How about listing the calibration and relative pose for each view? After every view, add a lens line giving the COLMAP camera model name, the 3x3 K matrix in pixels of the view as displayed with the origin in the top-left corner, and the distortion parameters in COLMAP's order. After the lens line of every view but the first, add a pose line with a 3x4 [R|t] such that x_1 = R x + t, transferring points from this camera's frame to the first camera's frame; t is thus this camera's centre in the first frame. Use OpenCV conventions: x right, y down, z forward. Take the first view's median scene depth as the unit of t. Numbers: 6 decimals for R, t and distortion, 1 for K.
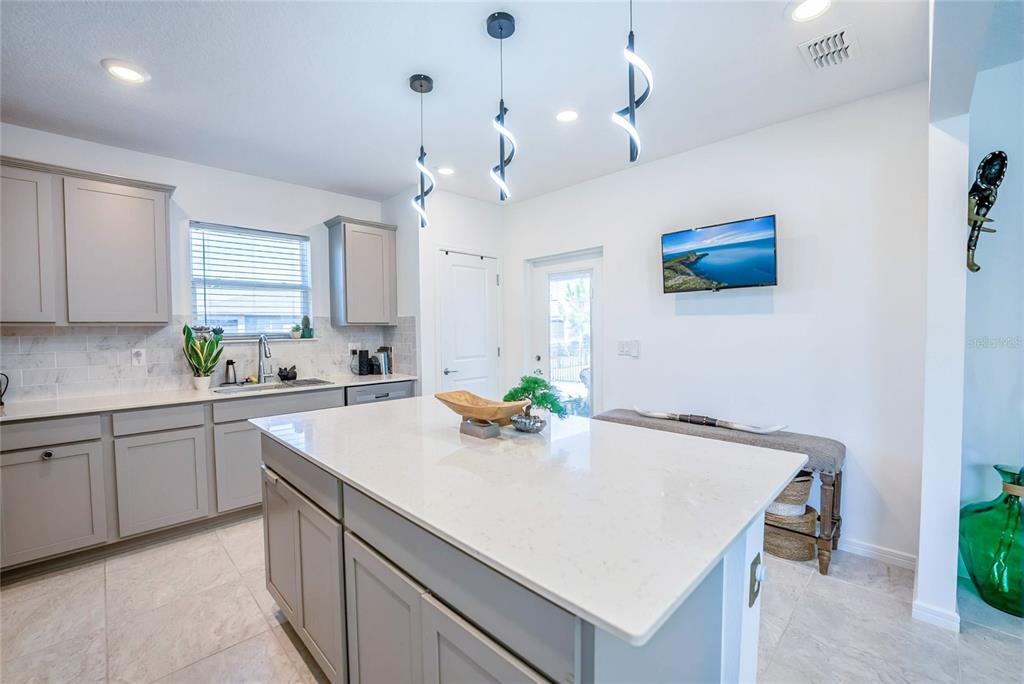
lens RADIAL K [[427.9, 0, 516.0], [0, 427.9, 343.0], [0, 0, 1]] dist [-0.018221, -0.000705]
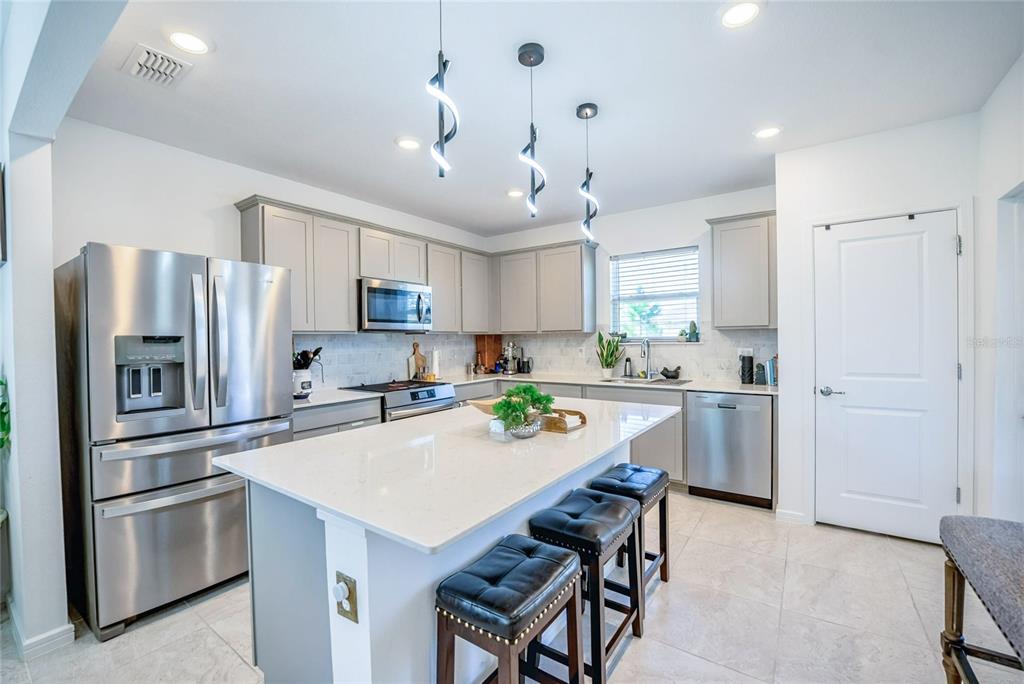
lens RADIAL K [[427.9, 0, 510.2], [0, 427.9, 338.9], [0, 0, 1]] dist [-0.018221, -0.000705]
pose [[0.167679, 0.009336, -0.985798, 0.516690], [-0.019535, 0.999790, 0.006145, -0.017768], [0.985648, 0.018227, 0.167826, 0.400958]]
